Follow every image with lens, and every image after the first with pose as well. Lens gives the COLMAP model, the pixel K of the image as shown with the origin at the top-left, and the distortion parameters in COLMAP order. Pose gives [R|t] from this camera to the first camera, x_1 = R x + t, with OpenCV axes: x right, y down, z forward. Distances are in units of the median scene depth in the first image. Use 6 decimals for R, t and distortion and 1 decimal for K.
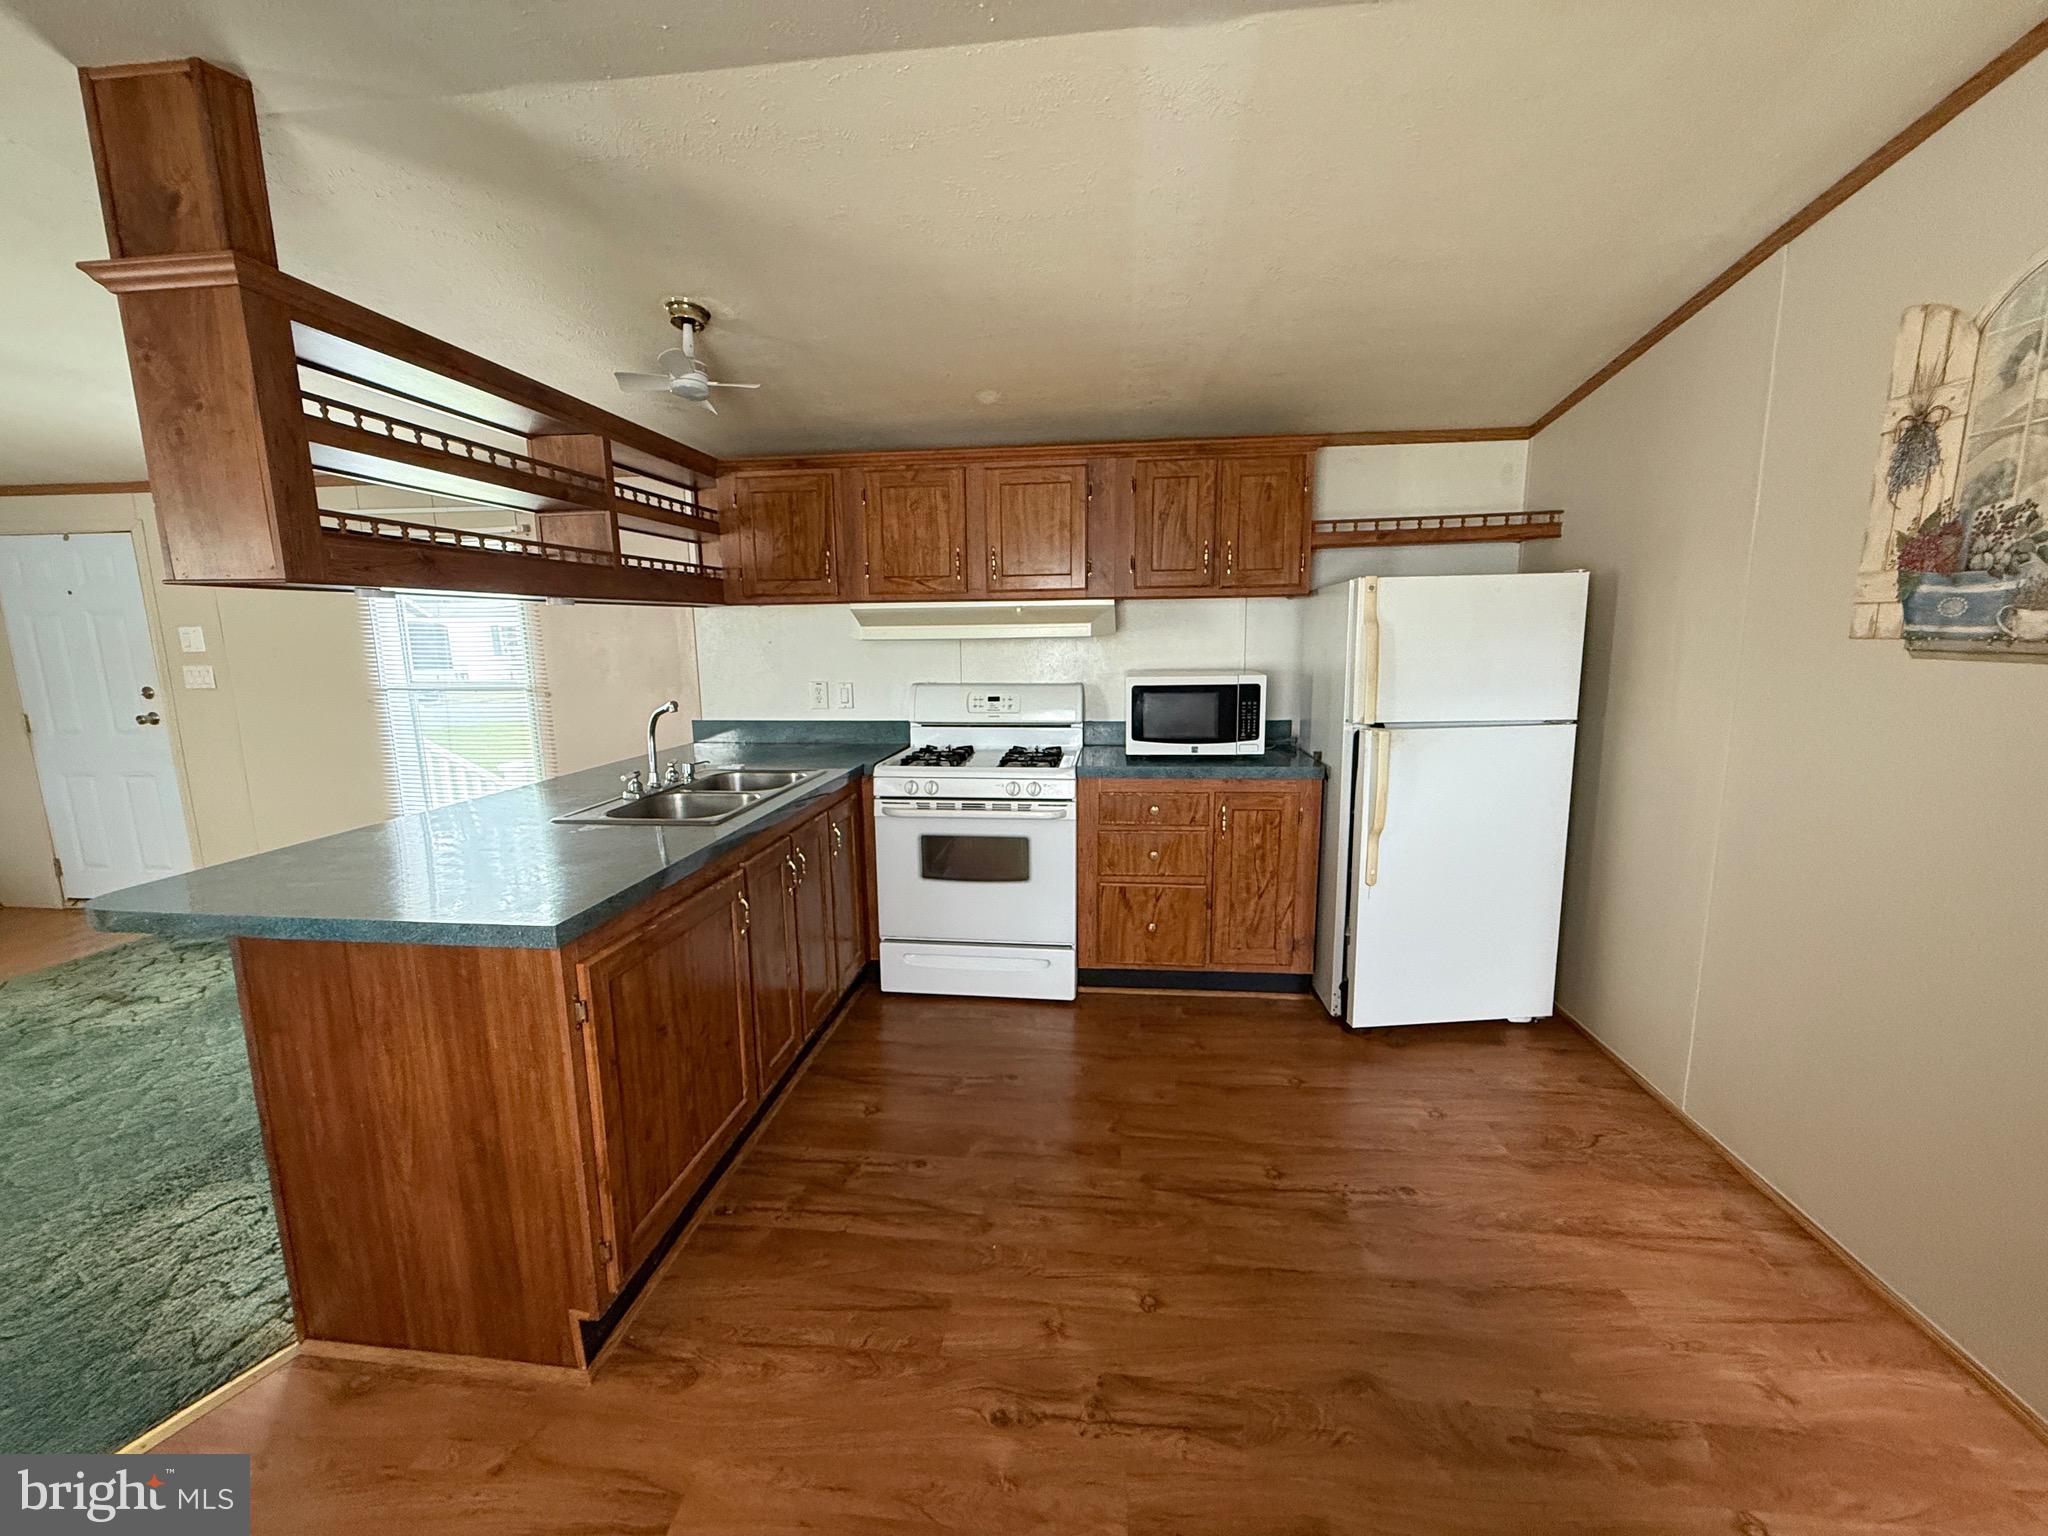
lens RADIAL K [[815.0, 0, 1024.0], [0, 815.0, 768.0], [0, 0, 1]] dist [0.001675, -0.000253]
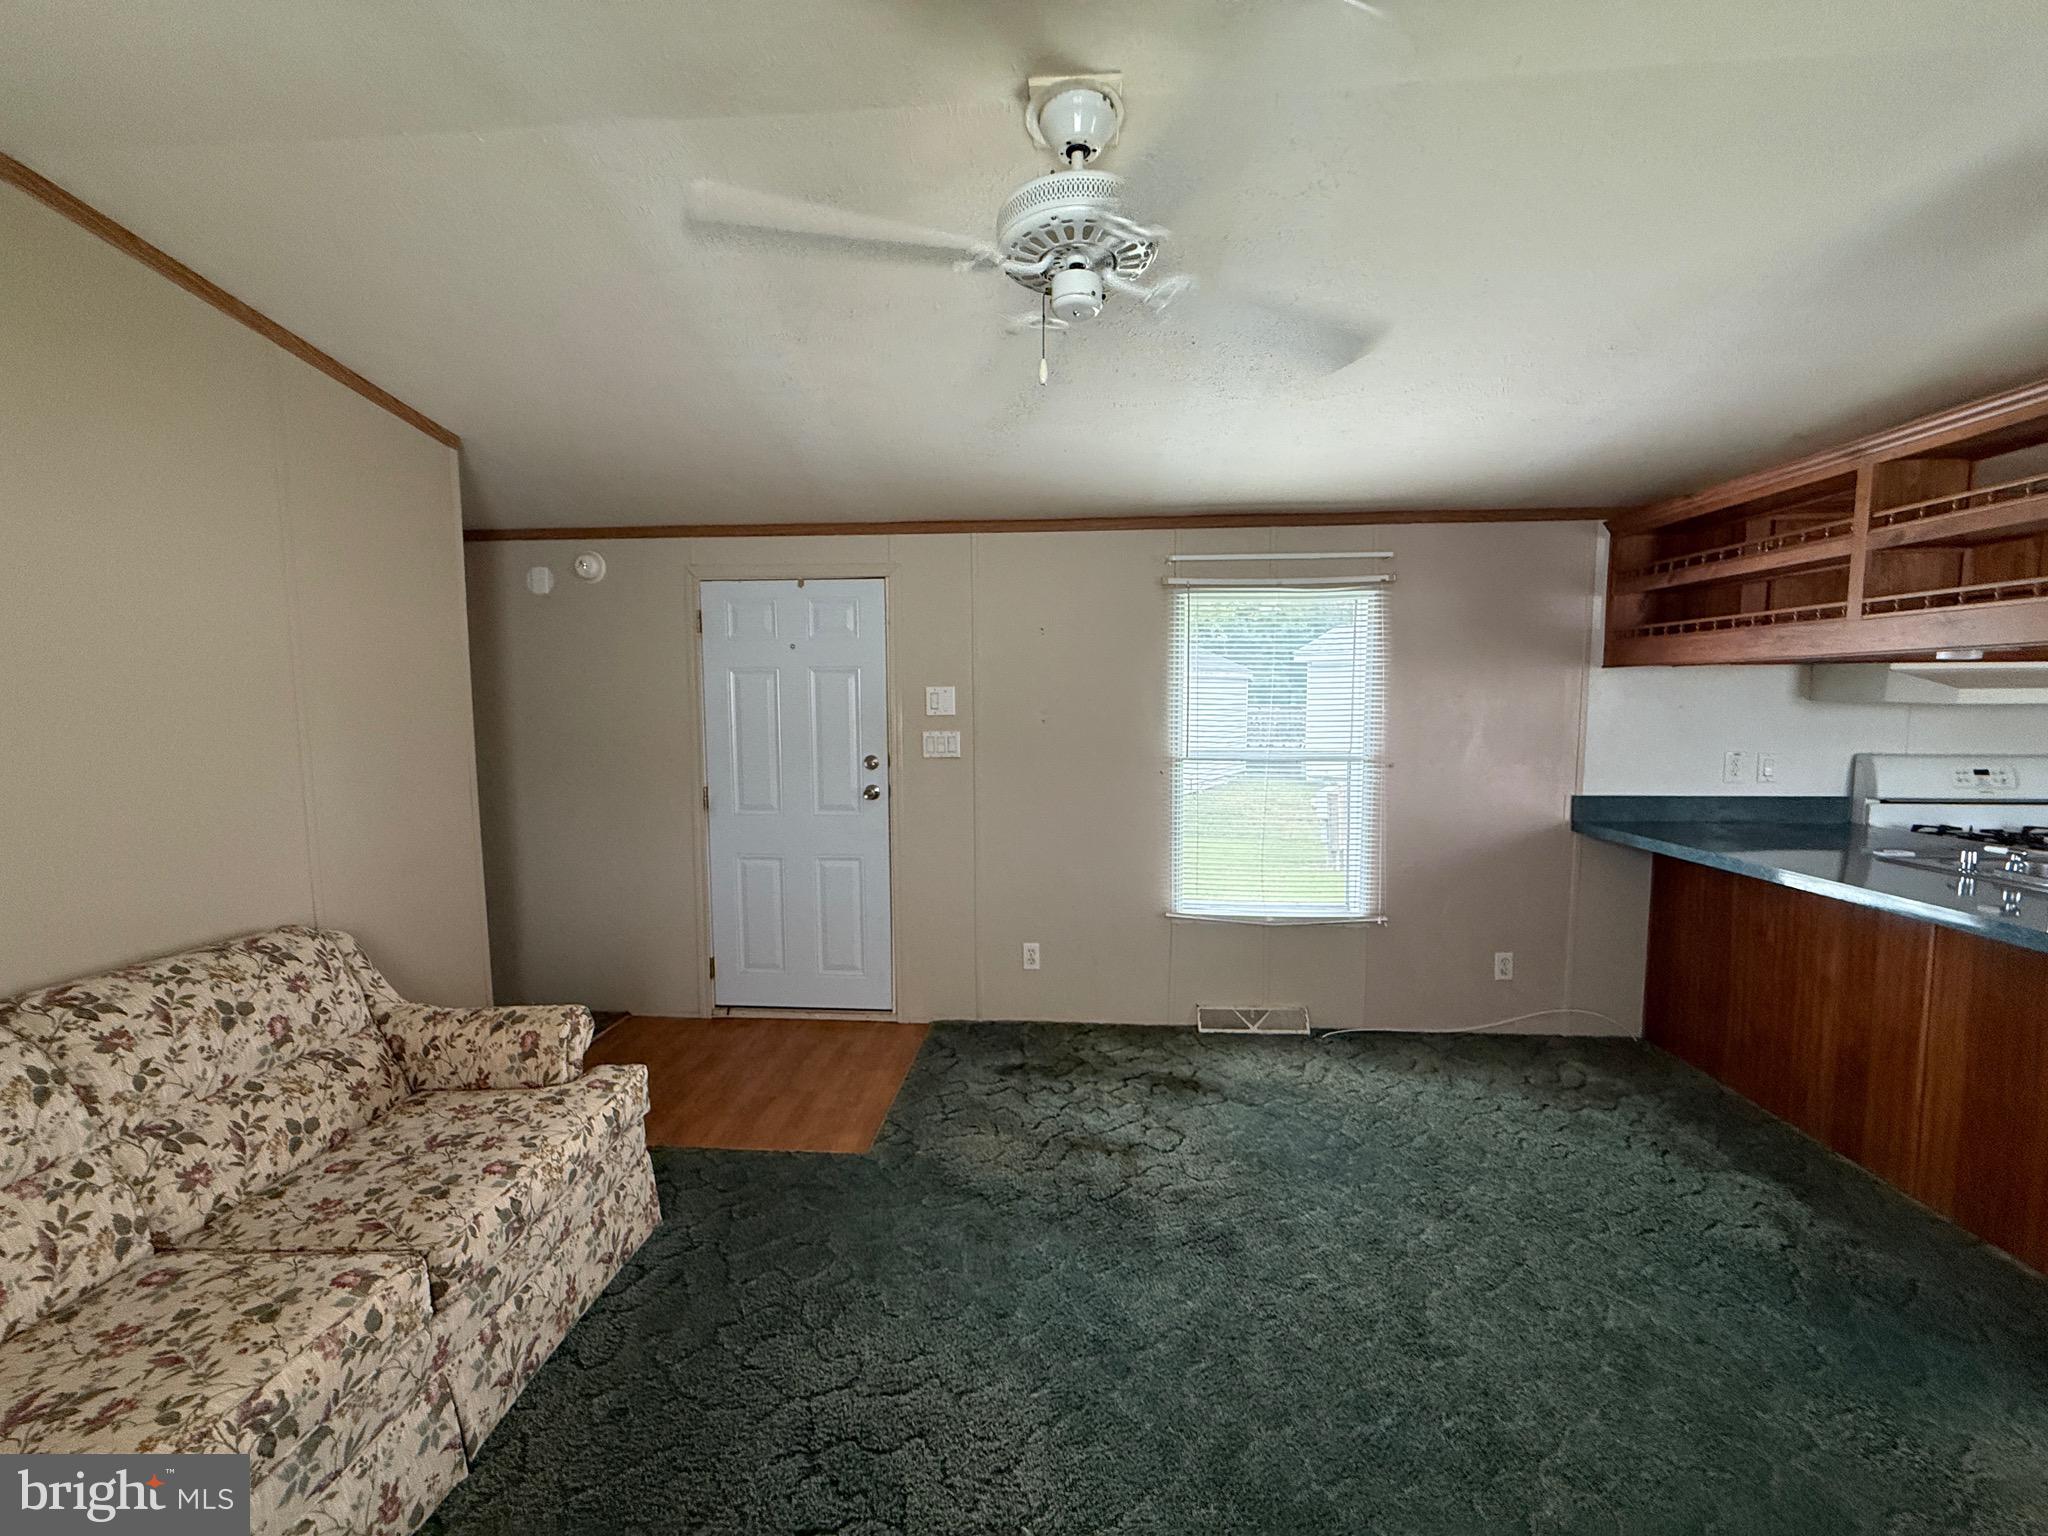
lens RADIAL K [[815.0, 0, 1024.0], [0, 815.0, 768.0], [0, 0, 1]] dist [0.001675, -0.000253]
pose [[0.999354, 0.002519, 0.035863, -1.244581], [0.000476, 0.996529, -0.083244, -0.019195], [-0.035948, 0.083207, 0.995884, 0.187261]]
